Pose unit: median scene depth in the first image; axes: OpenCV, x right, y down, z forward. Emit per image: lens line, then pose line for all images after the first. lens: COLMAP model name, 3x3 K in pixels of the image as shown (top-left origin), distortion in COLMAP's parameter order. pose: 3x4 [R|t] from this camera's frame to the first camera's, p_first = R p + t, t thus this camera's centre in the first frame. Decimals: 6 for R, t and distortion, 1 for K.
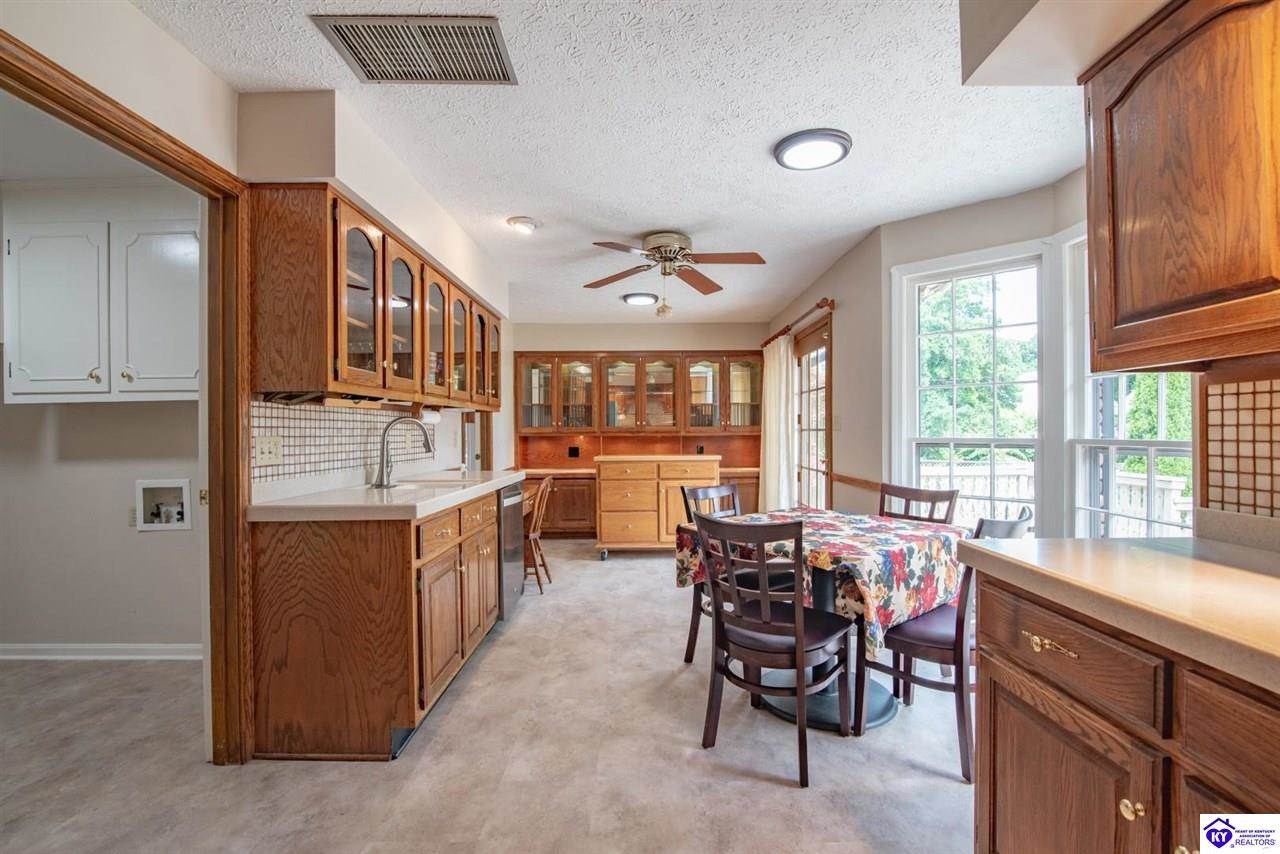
lens RADIAL K [[590.0, 0, 644.0], [0, 590.0, 434.5], [0, 0, 1]] dist [-0.020837, 0.000356]
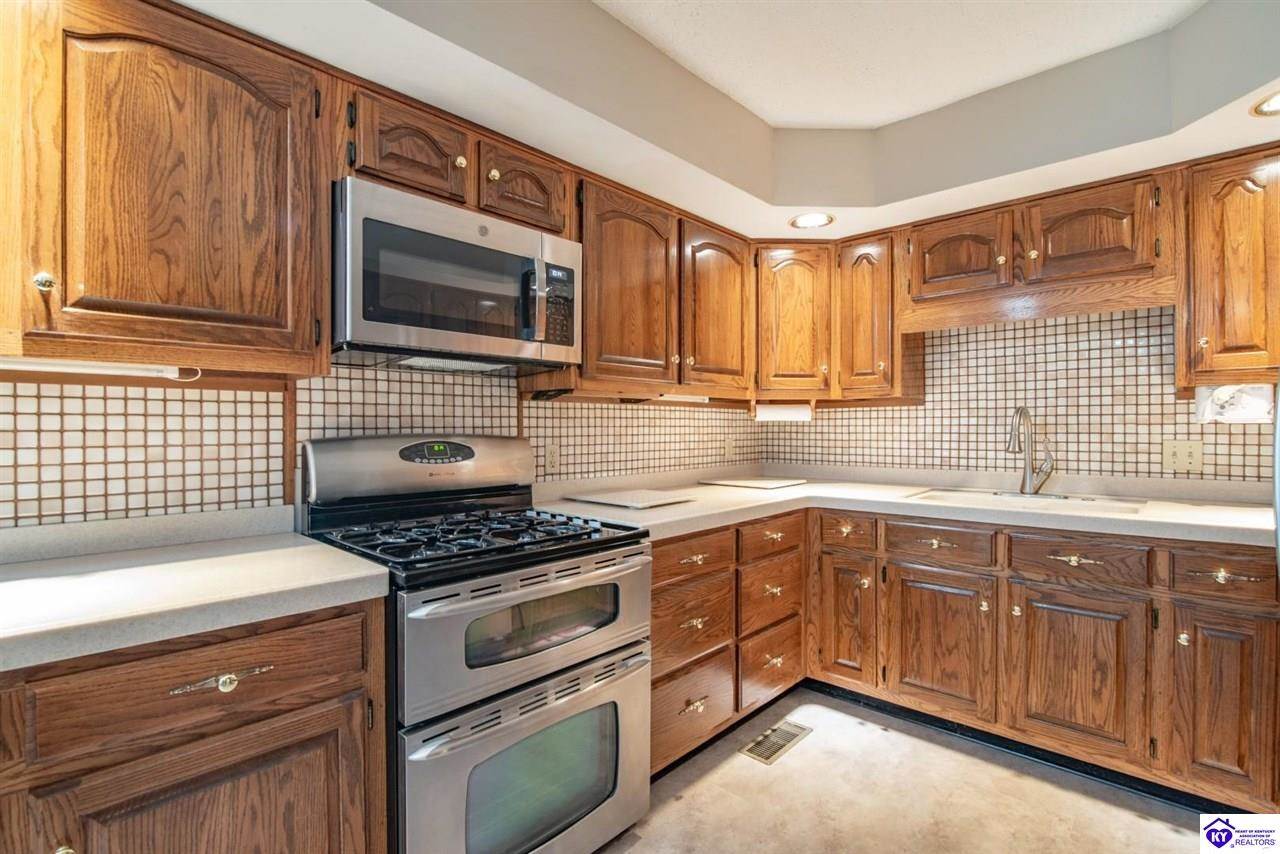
lens RADIAL K [[590.0, 0, 640.2], [0, 590.0, 430.2], [0, 0, 1]] dist [-0.020837, 0.000356]
pose [[-0.716480, 0.006678, 0.697576, -0.101913], [0.011808, 0.999927, 0.002555, -0.006742], [-0.697508, 0.010068, -0.716506, 0.586987]]
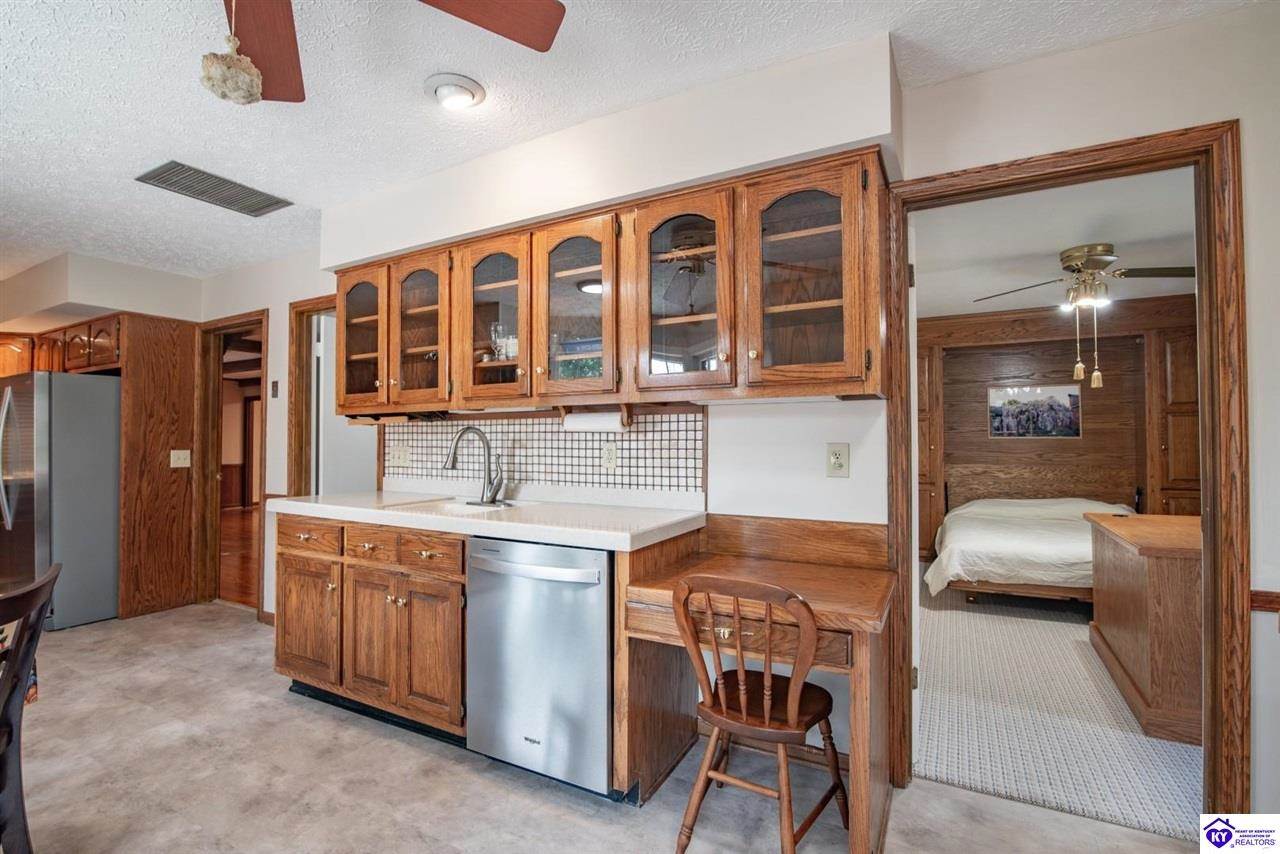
lens RADIAL K [[590.0, 0, 640.0], [0, 590.0, 431.3], [0, 0, 1]] dist [-0.020837, 0.000356]
pose [[-0.485667, -0.007015, -0.874116, 0.221162], [0.000690, 0.999964, -0.008409, -0.014195], [0.874143, -0.004687, -0.485645, 1.477965]]
